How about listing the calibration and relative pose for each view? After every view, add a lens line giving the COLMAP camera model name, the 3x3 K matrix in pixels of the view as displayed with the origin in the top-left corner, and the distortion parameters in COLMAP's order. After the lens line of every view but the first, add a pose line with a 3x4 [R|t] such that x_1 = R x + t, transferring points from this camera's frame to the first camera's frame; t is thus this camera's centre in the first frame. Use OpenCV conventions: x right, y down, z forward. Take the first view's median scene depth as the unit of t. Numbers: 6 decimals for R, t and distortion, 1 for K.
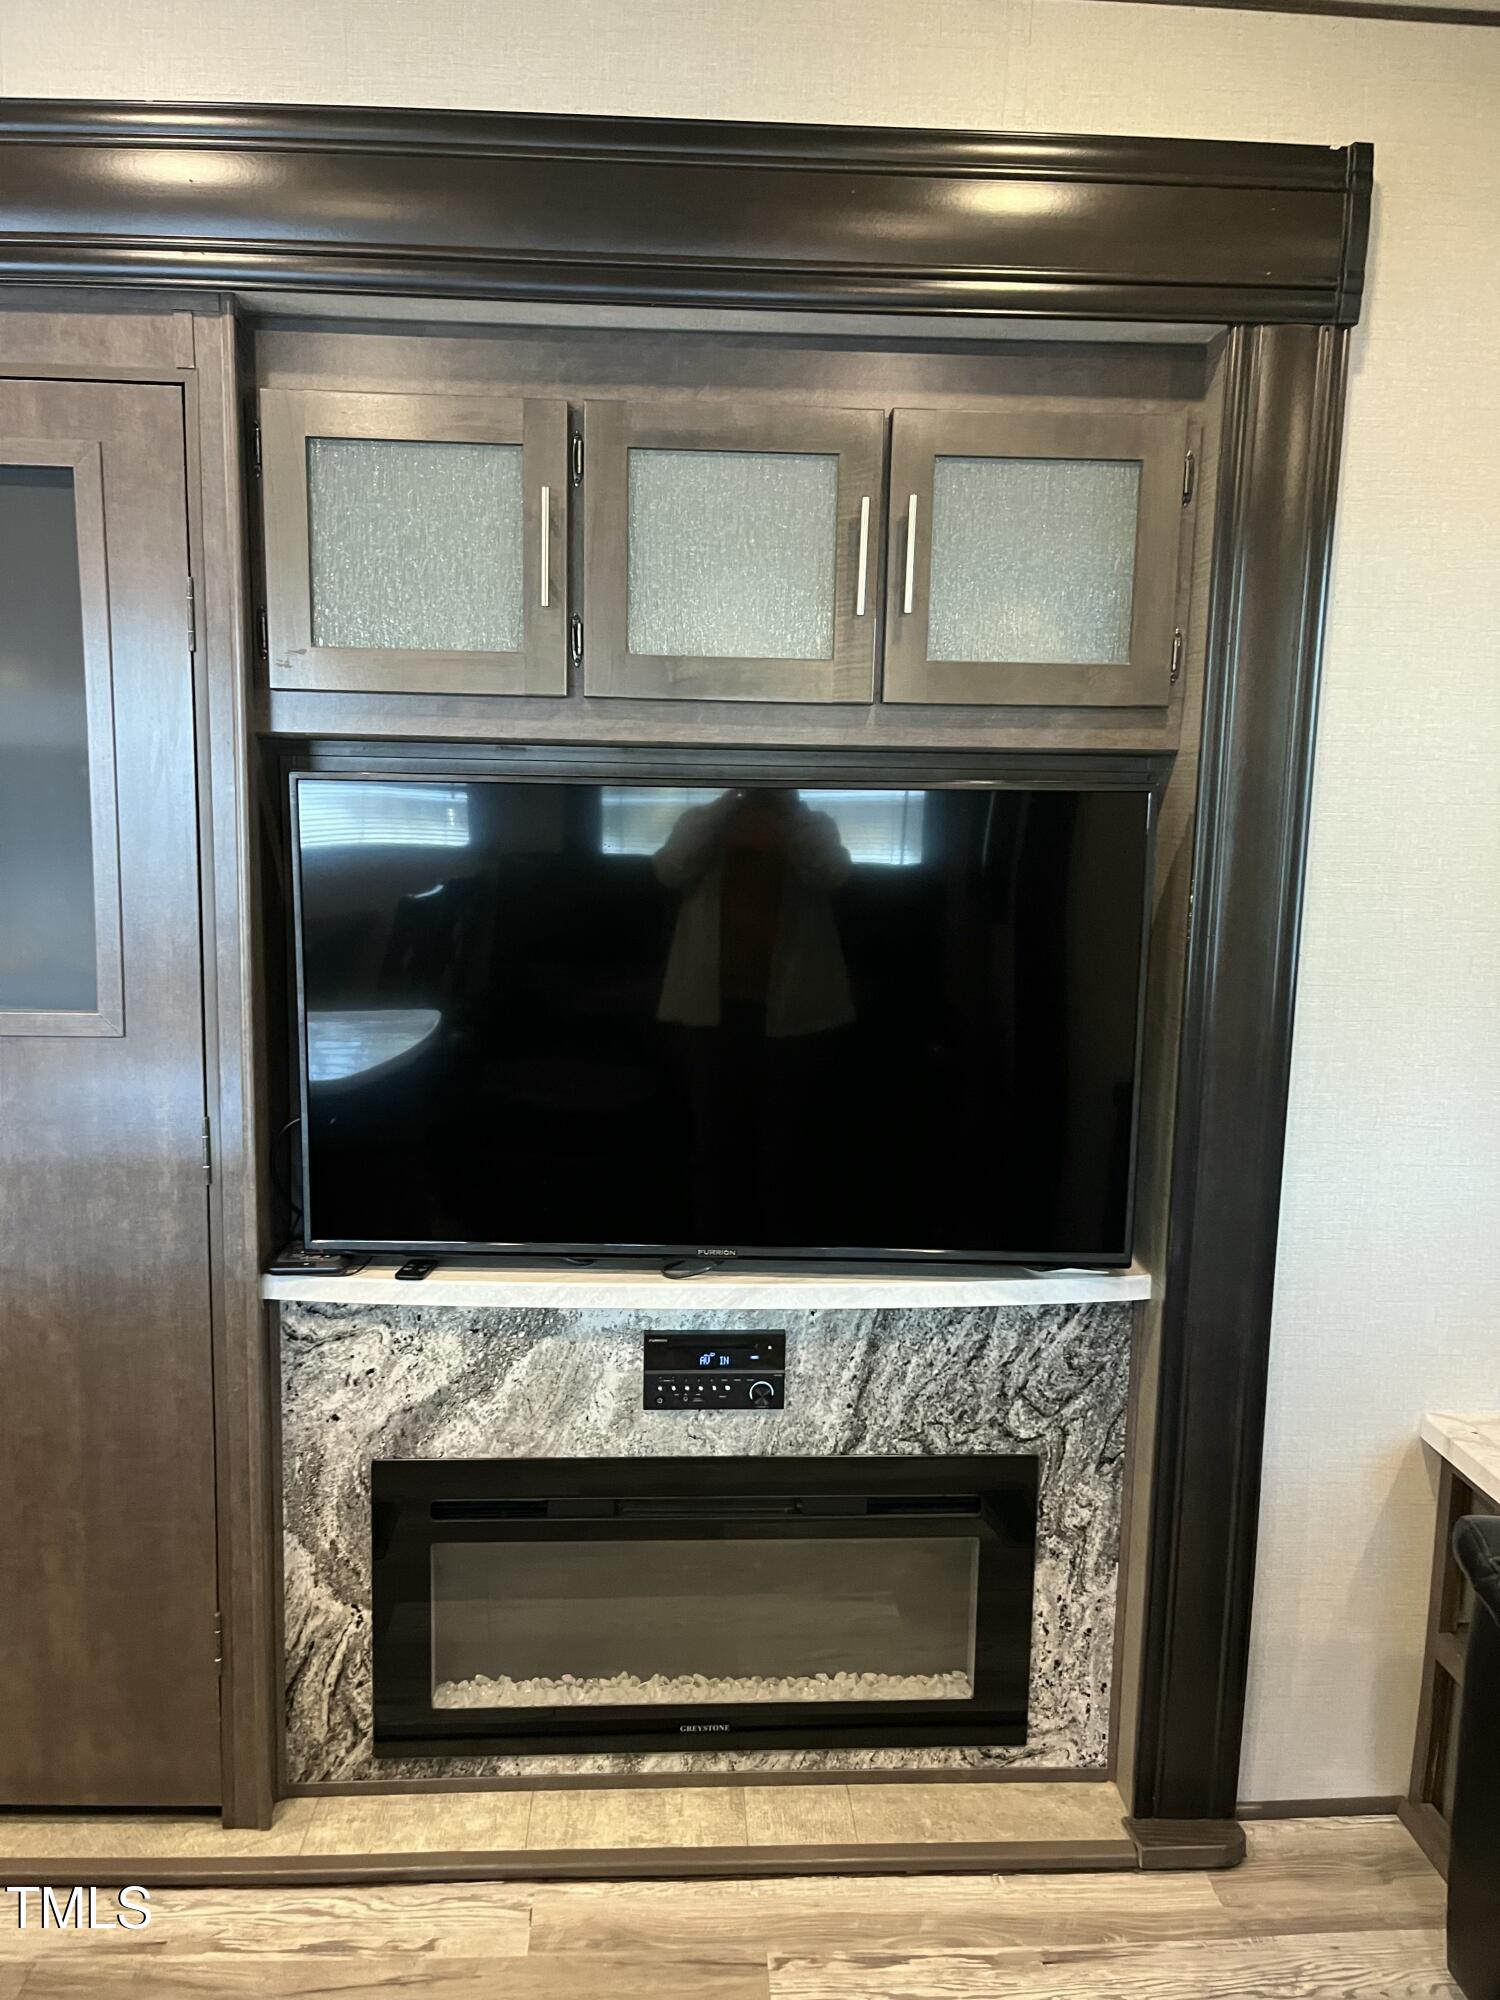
lens RADIAL K [[1508.3, 0, 750.0], [0, 1508.3, 1000.0], [0, 0, 1]] dist [0.079713, -0.116645]
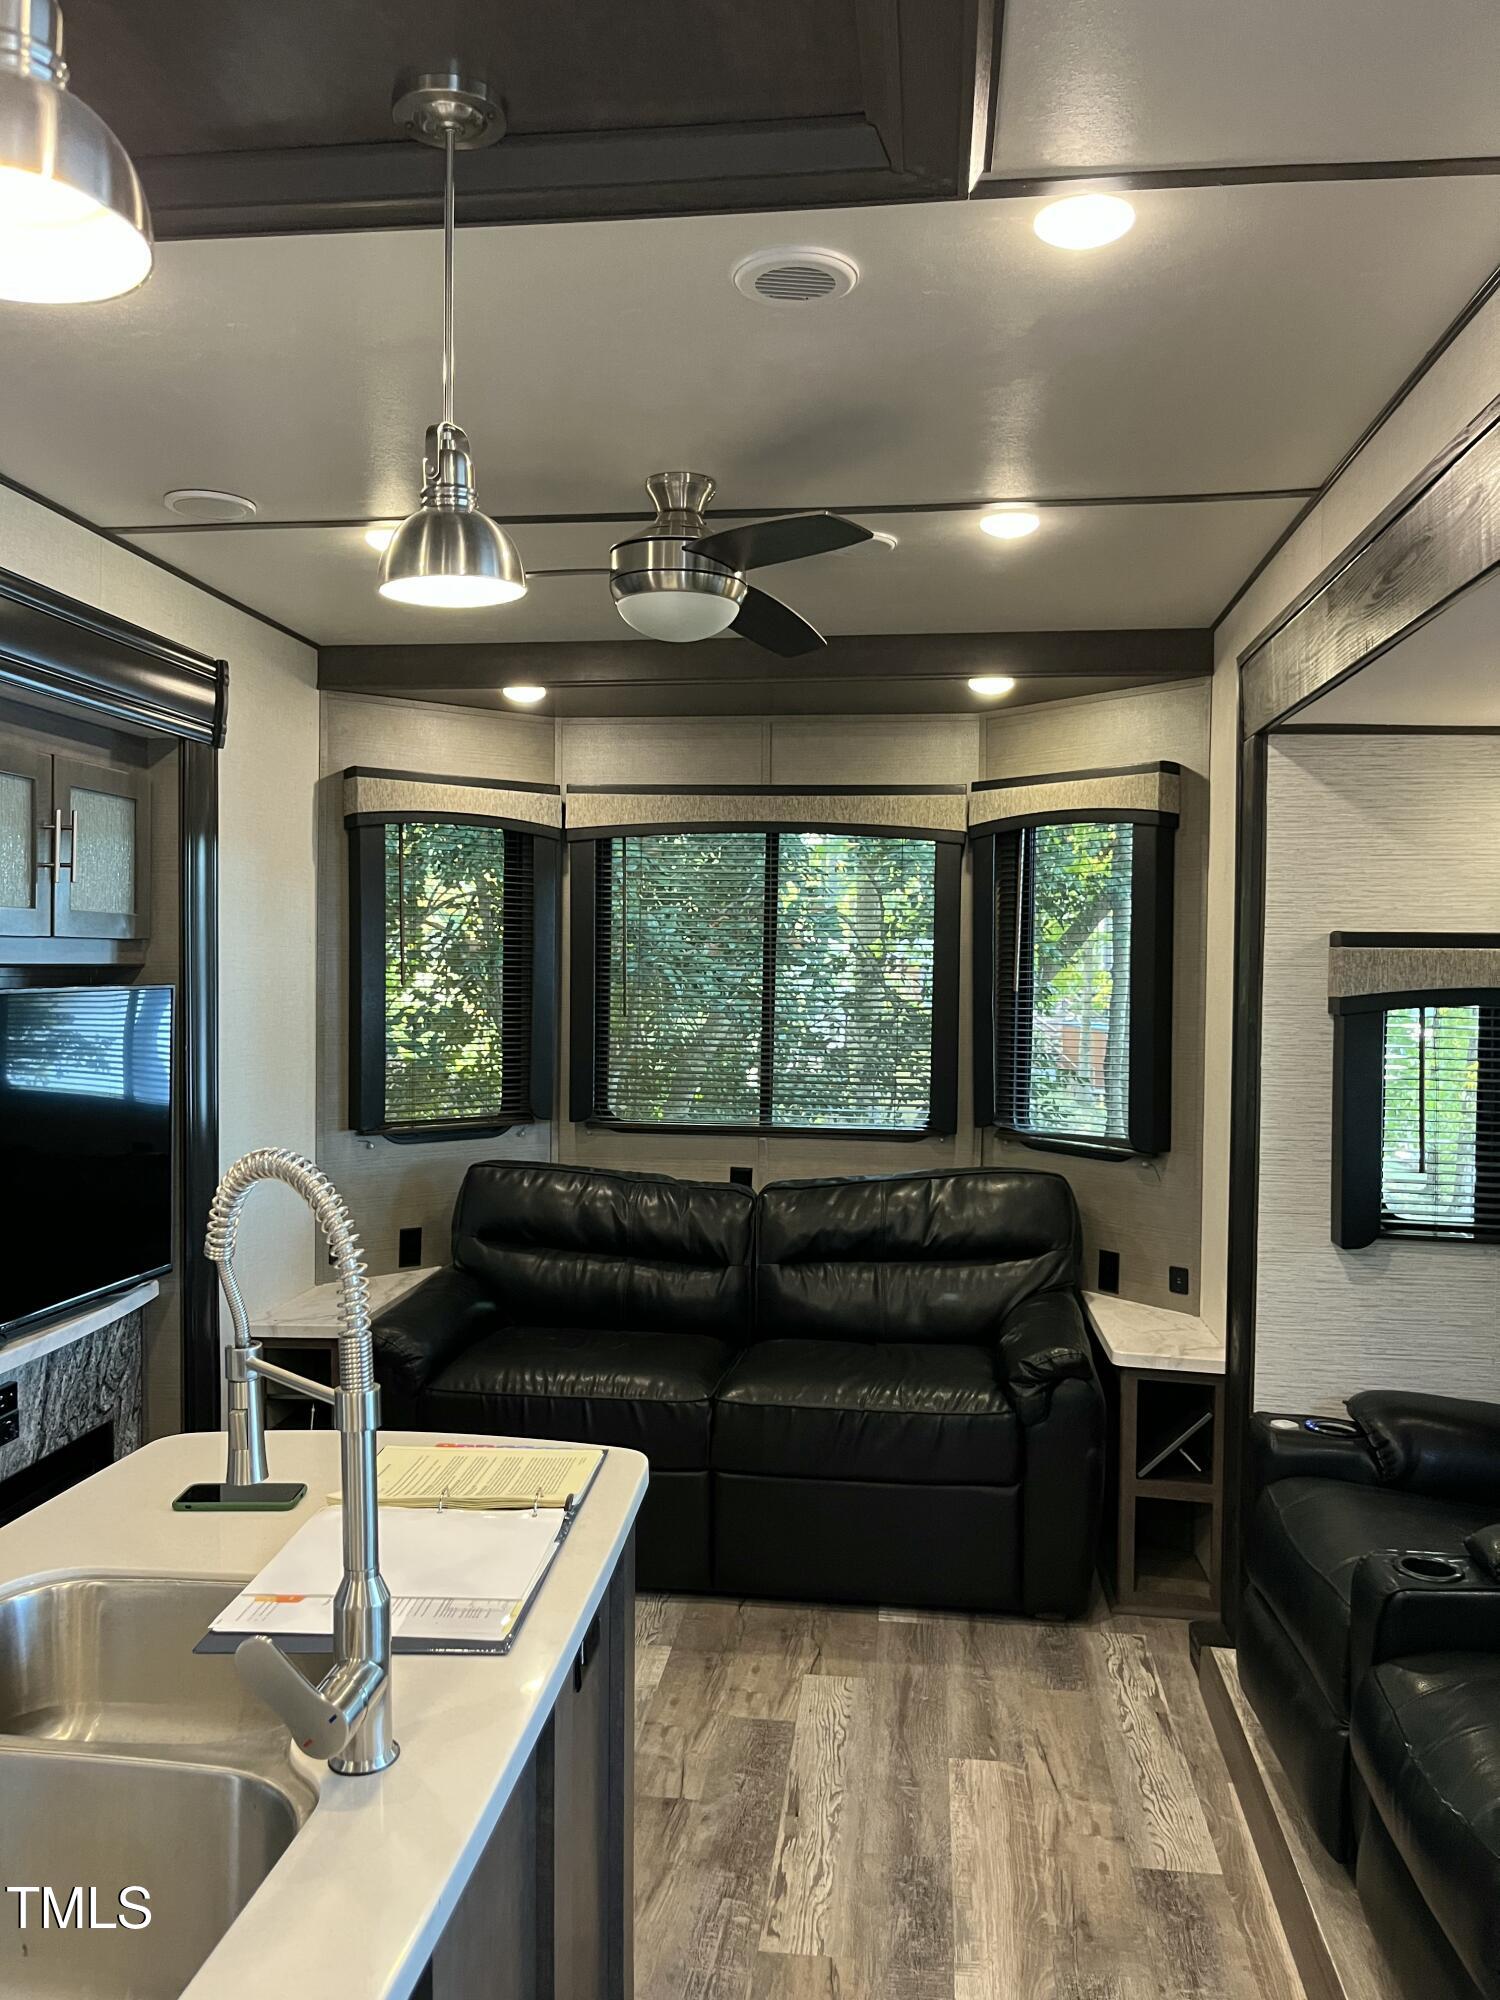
lens RADIAL K [[1508.3, 0, 750.0], [0, 1508.3, 1000.0], [0, 0, 1]] dist [0.079713, -0.116645]
pose [[0.166085, -0.041836, 0.985224, -1.208838], [0.150622, 0.988452, 0.016582, -0.047261], [-0.974540, 0.145642, 0.170469, 0.049966]]
